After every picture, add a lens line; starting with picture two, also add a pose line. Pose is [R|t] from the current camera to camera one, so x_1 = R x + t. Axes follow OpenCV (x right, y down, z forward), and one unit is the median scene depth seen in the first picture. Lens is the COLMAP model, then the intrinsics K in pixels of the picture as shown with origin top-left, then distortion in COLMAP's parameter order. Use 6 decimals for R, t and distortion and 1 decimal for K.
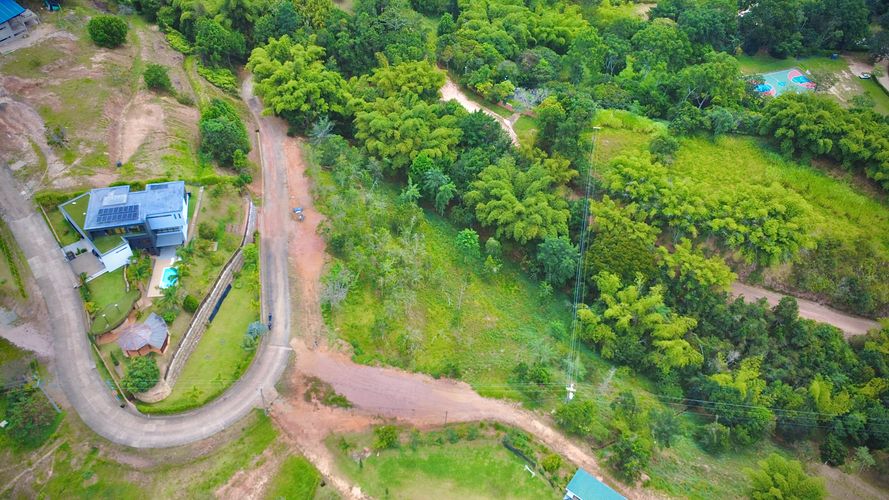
lens RADIAL K [[671.6, 0, 442.7], [0, 671.6, 247.3], [0, 0, 1]] dist [0.006090, -0.007370]
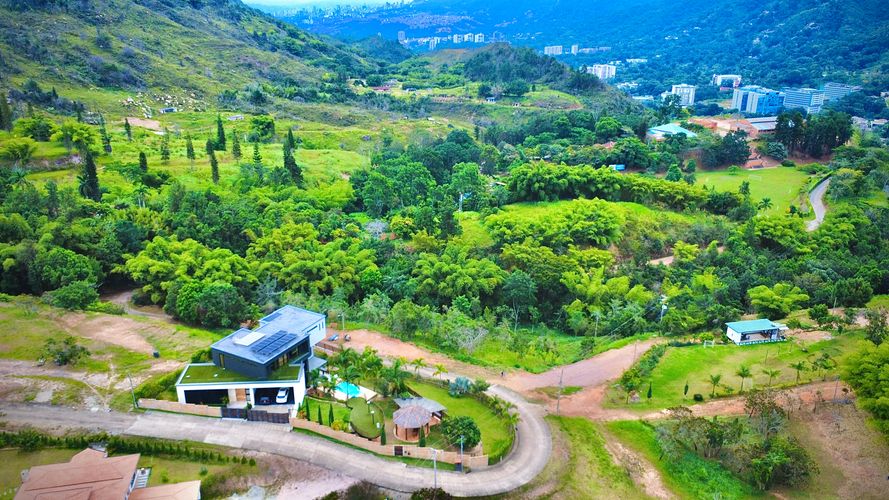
lens RADIAL K [[671.6, 0, 442.7], [0, 671.6, 247.3], [0, 0, 1]] dist [0.006090, -0.007370]
pose [[0.662881, -0.290668, 0.690000, -0.770255], [0.556990, 0.807297, -0.195019, 0.117751], [-0.500350, 0.513598, 0.697042, 0.212950]]
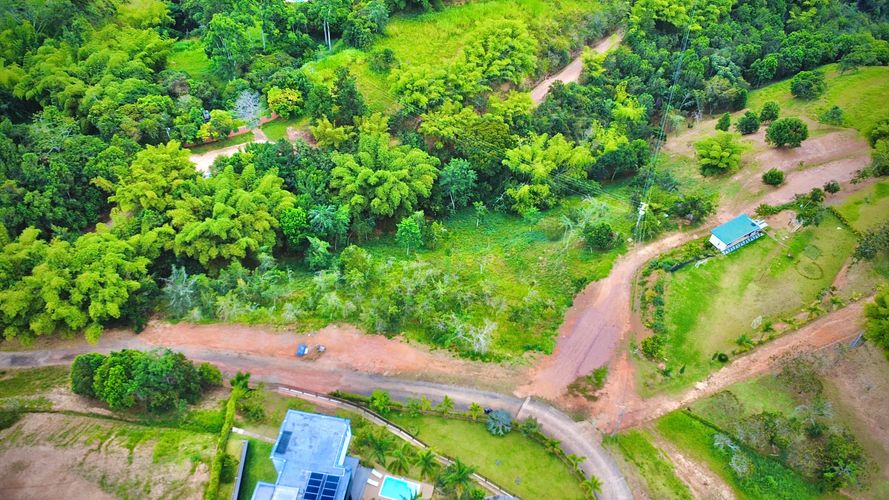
lens RADIAL K [[671.6, 0, 442.7], [0, 671.6, 247.3], [0, 0, 1]] dist [0.006090, -0.007370]
pose [[0.373372, -0.699337, 0.609525, -0.575117], [0.663034, 0.660712, 0.351916, -0.316210], [-0.648829, 0.272740, 0.710376, 0.331949]]
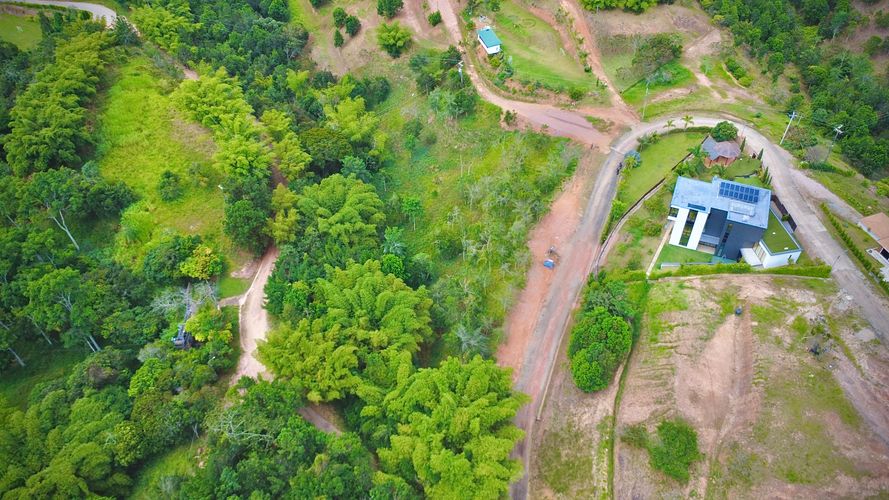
lens RADIAL K [[671.6, 0, 442.7], [0, 671.6, 247.3], [0, 0, 1]] dist [0.006090, -0.007370]
pose [[-0.819667, -0.413287, 0.396662, -0.479972], [0.424227, 0.027367, 0.905142, -1.013563], [-0.384939, 0.910190, 0.152895, 0.946169]]
